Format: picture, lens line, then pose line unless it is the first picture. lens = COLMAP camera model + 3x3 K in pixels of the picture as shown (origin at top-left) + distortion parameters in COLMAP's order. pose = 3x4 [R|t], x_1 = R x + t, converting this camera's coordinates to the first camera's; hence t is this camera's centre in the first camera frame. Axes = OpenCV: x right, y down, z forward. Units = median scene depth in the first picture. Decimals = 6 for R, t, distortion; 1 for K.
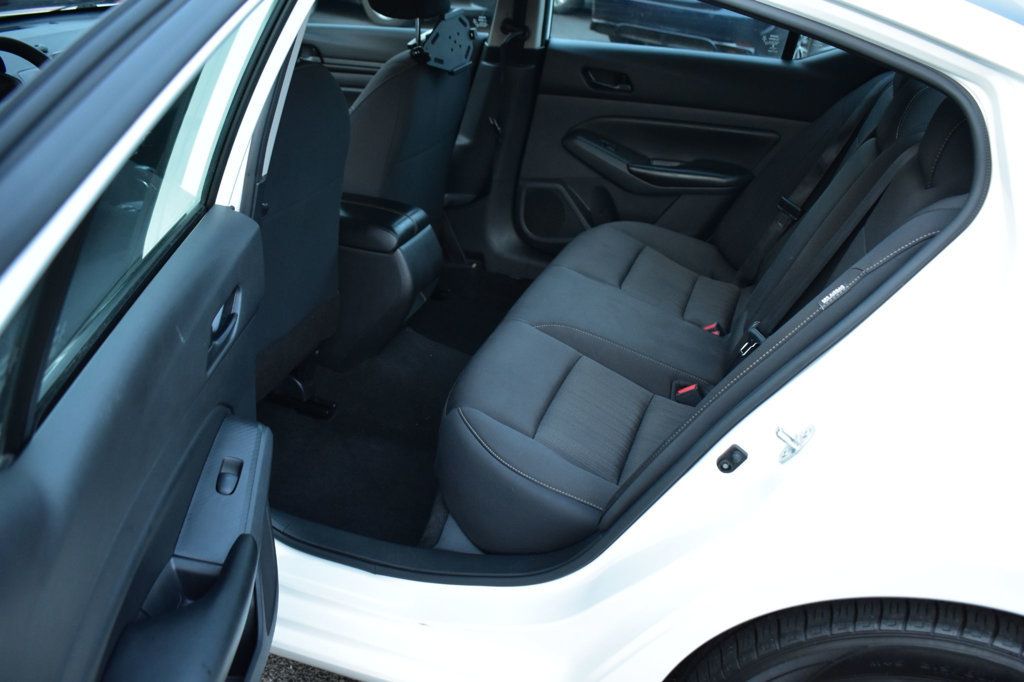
lens RADIAL K [[944.9, 0, 512.0], [0, 944.9, 341.0], [0, 0, 1]] dist [-0.086847, 0.011559]
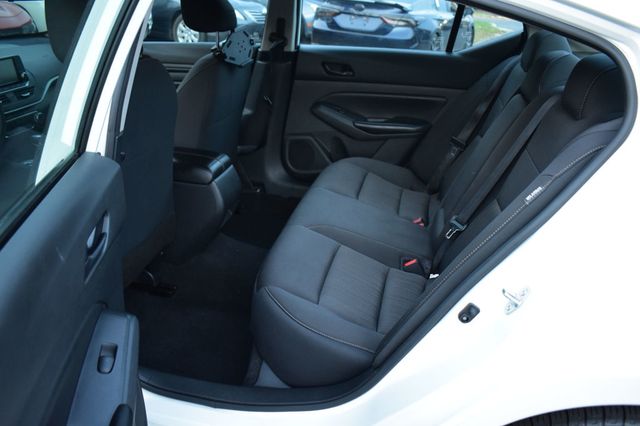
lens RADIAL K [[539.2, 0, 320.0], [0, 539.2, 213.0], [0, 0, 1]] dist [-0.088118, 0.009015]
pose [[0.993318, -0.057648, 0.099977, -0.042268], [0.061313, 0.997540, -0.033978, -0.008171], [-0.097772, 0.039881, 0.994409, 0.140595]]
